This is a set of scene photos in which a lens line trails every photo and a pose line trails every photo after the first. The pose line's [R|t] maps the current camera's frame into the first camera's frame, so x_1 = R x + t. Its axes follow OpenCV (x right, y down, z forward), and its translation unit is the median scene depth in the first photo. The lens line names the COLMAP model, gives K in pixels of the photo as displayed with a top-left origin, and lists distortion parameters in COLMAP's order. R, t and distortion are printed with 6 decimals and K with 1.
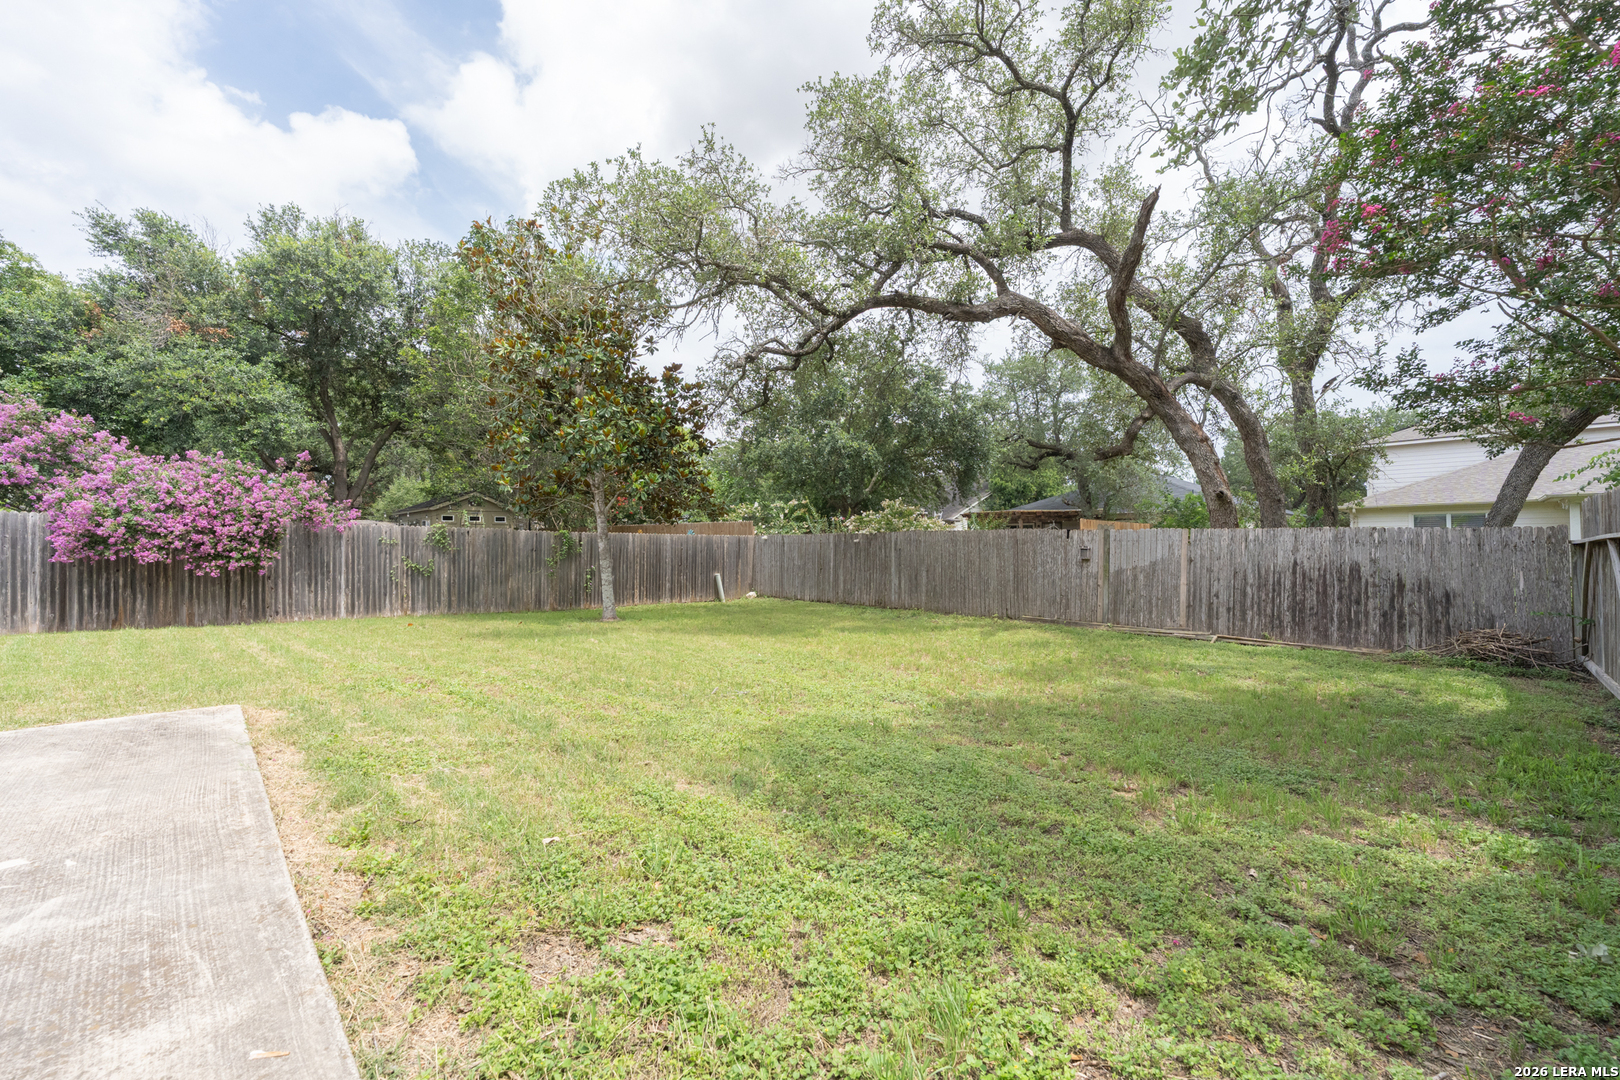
lens RADIAL K [[649.7, 0, 813.5], [0, 649.7, 538.9], [0, 0, 1]] dist [0.000066, -0.000684]
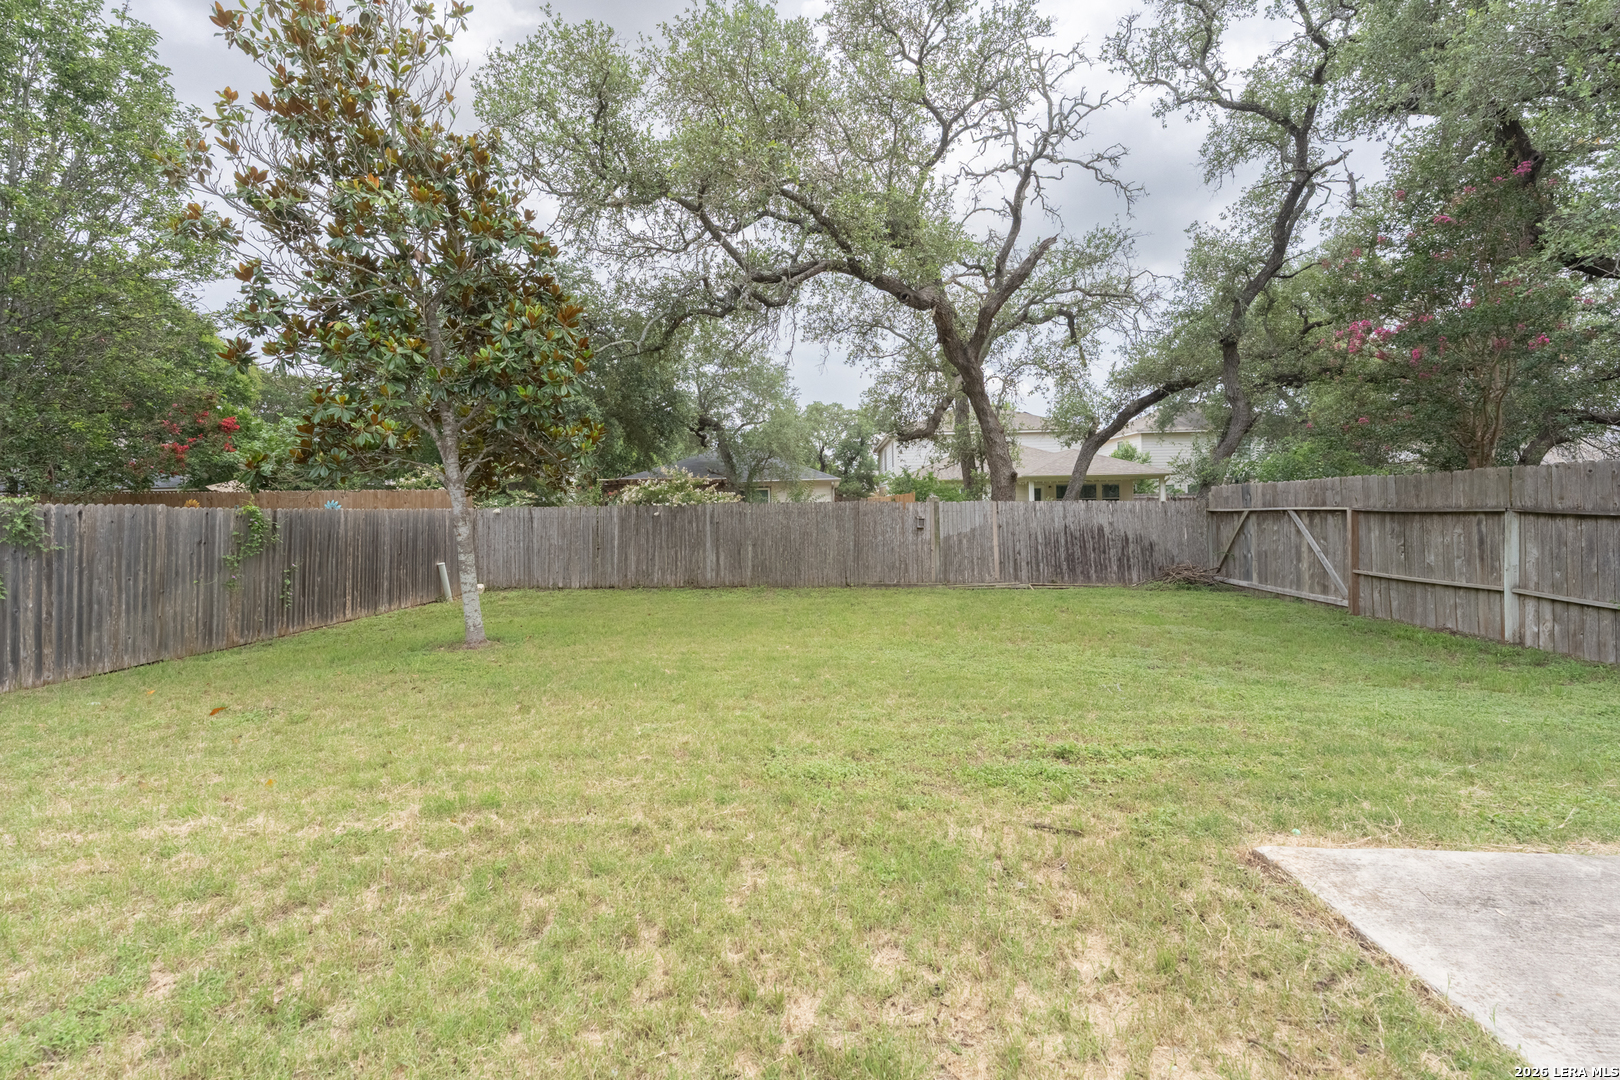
lens RADIAL K [[649.7, 0, 813.5], [0, 649.7, 538.9], [0, 0, 1]] dist [0.000066, -0.000684]
pose [[0.736297, -0.042511, 0.675322, -0.510495], [0.007650, 0.998484, 0.054513, -0.013367], [-0.676615, -0.034972, 0.735506, 0.307168]]
